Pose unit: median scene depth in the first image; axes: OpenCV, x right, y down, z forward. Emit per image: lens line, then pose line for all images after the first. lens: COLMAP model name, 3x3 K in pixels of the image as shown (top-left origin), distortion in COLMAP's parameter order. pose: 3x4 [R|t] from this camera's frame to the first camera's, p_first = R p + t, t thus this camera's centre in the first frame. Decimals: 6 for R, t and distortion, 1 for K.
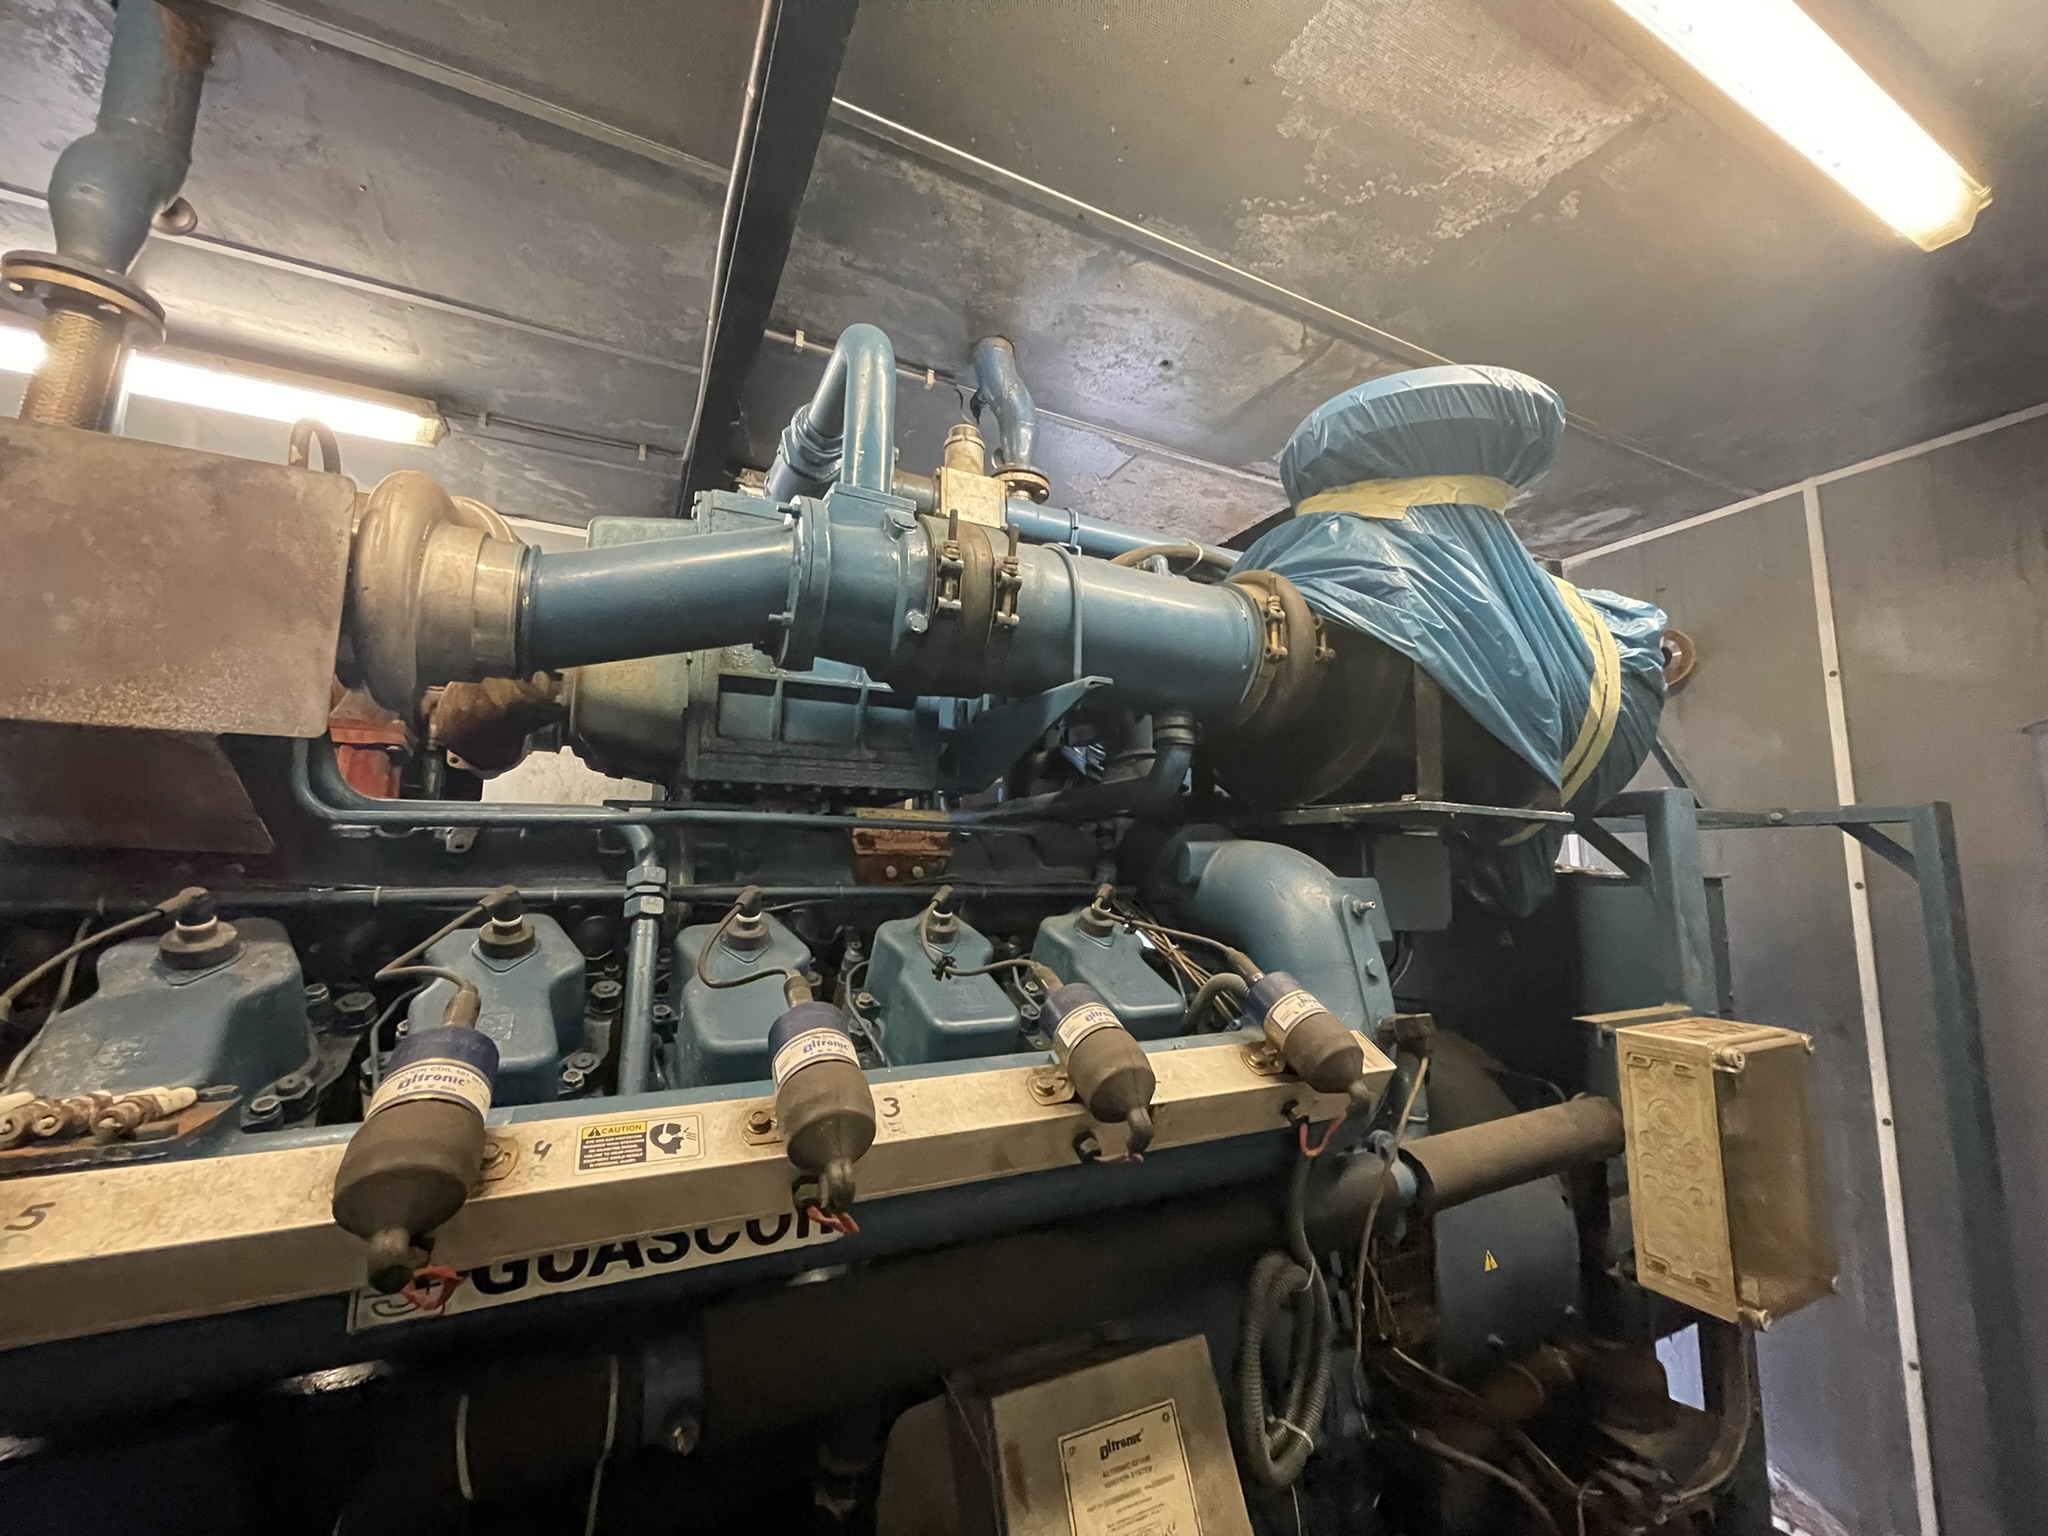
lens RADIAL K [[835.0, 0, 1024.0], [0, 835.0, 768.0], [0, 0, 1]] dist [-0.000879, 0.000337]
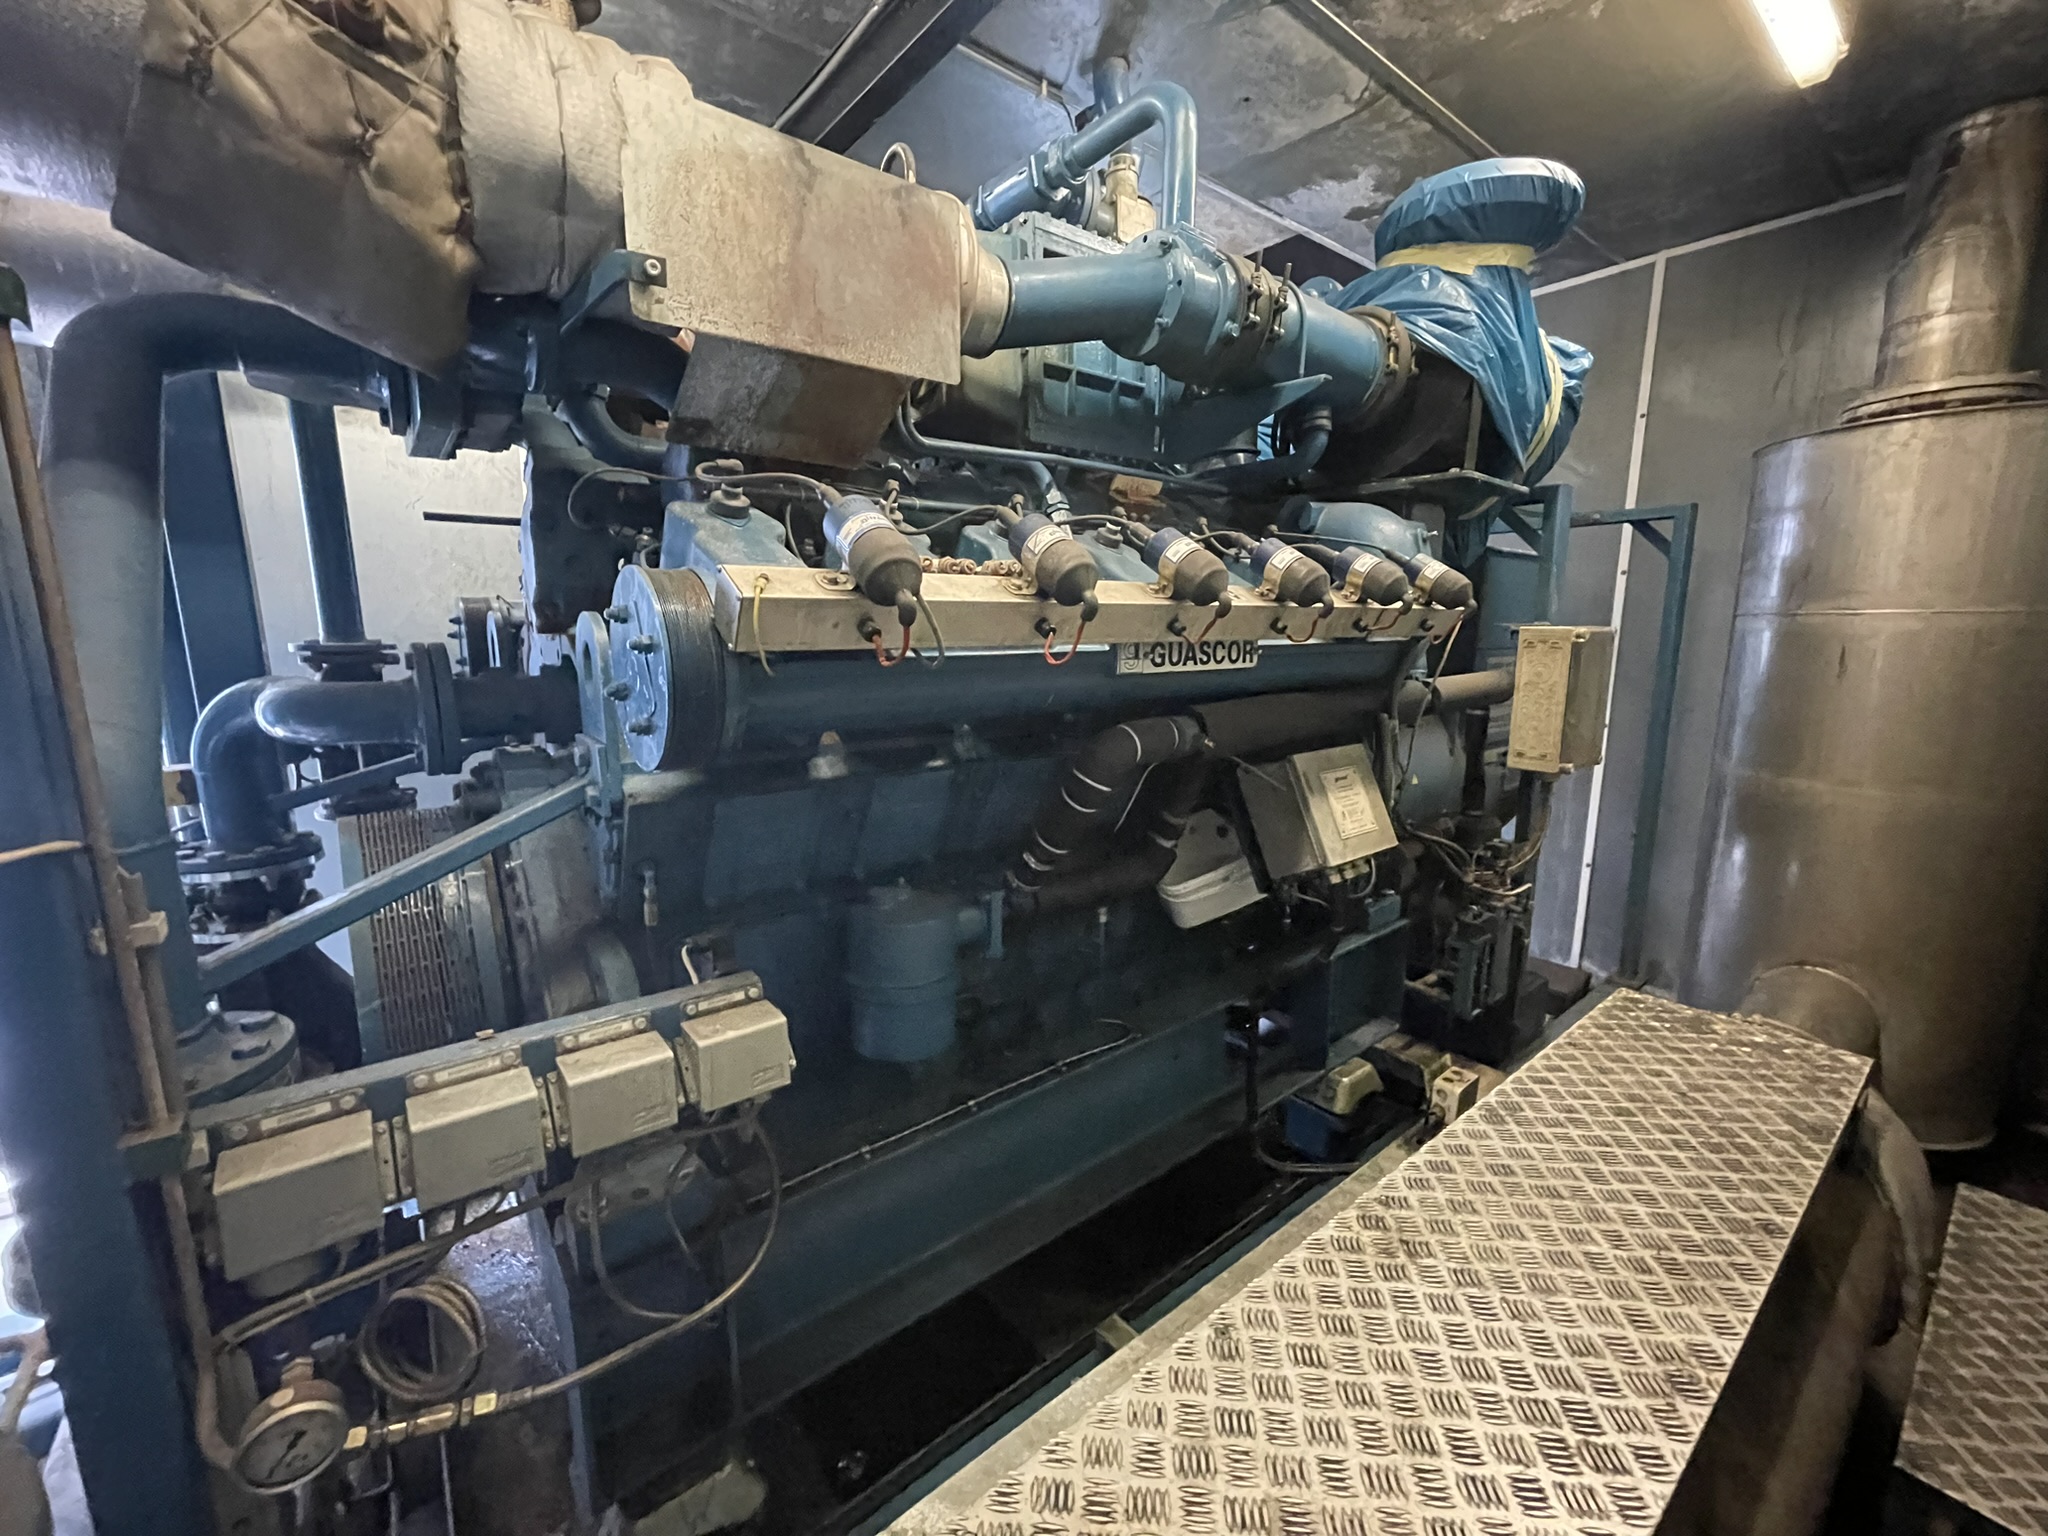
lens RADIAL K [[826.4, 0, 1024.0], [0, 826.4, 768.0], [0, 0, 1]] dist [-0.003330, 0.009541]
pose [[0.977735, -0.044089, 0.205160, -0.667697], [-0.017723, 0.956837, 0.290084, 0.128541], [-0.209094, -0.287262, 0.934752, -0.461923]]
